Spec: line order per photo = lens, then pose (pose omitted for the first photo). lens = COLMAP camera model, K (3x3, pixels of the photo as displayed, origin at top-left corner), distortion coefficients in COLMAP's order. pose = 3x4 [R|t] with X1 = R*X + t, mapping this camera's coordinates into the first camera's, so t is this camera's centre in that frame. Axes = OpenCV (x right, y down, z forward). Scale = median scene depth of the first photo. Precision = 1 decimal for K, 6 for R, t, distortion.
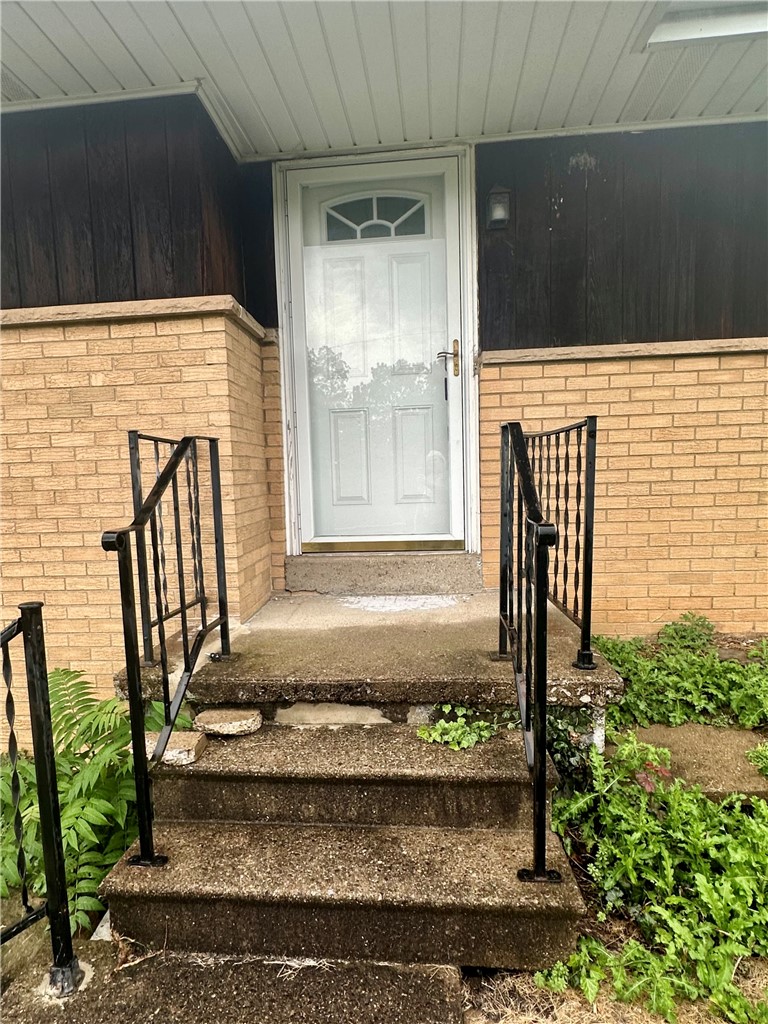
lens RADIAL K [[556.0, 0, 382.6], [0, 556.0, 511.3], [0, 0, 1]] dist [-0.003977, -0.000192]
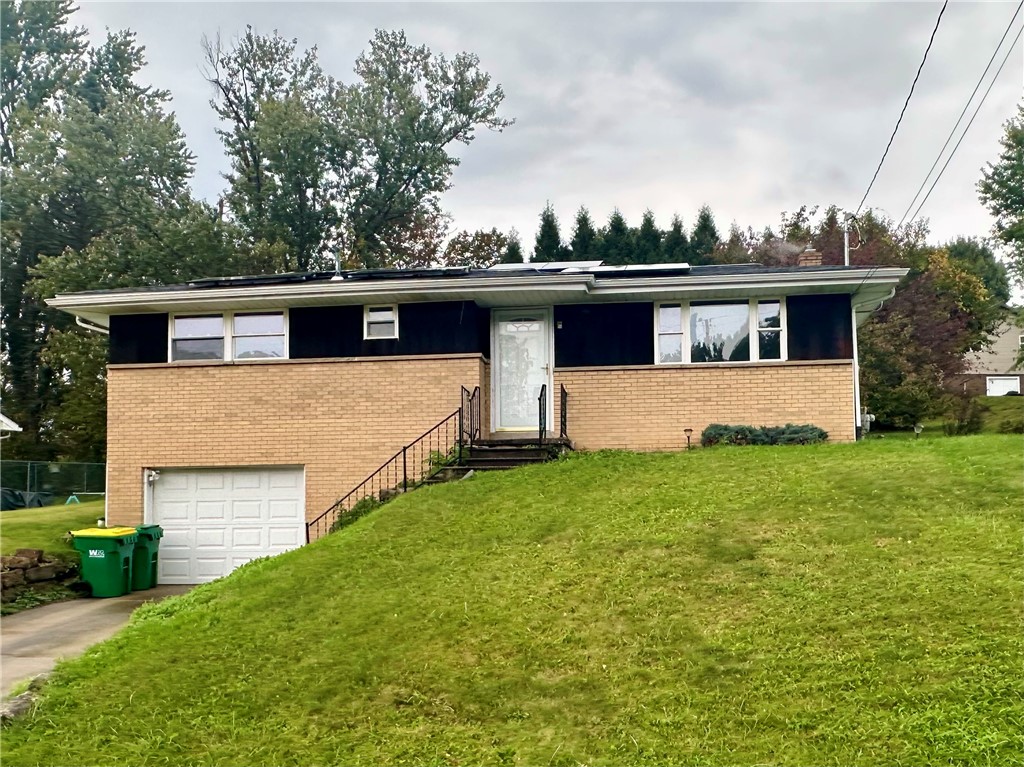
lens RADIAL K [[1135.4, 0, 512.3], [0, 1135.4, 383.4], [0, 0, 1]] dist [-0.065607, 0.000000]
pose [[0.996988, 0.018176, -0.075401, 0.448987], [-0.034606, 0.974267, -0.222726, 1.316131], [0.069412, 0.224664, 0.971961, -5.563923]]
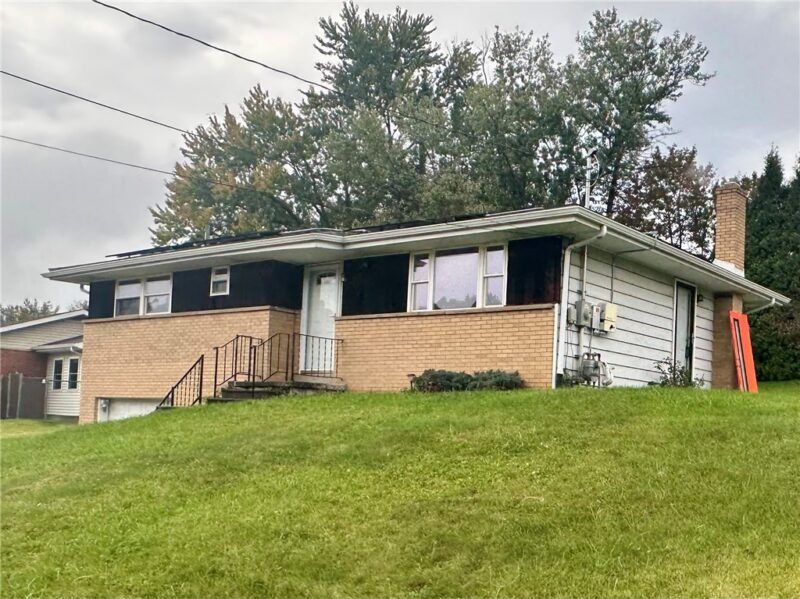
lens RADIAL K [[938.9, 0, 400.0], [0, 938.9, 299.2], [0, 0, 1]] dist [0.029165, 0.000000]
pose [[0.829736, -0.010855, -0.558050, 4.059390], [-0.120867, 0.972593, -0.198629, 0.787145], [0.544912, 0.232259, 0.805684, -3.831856]]
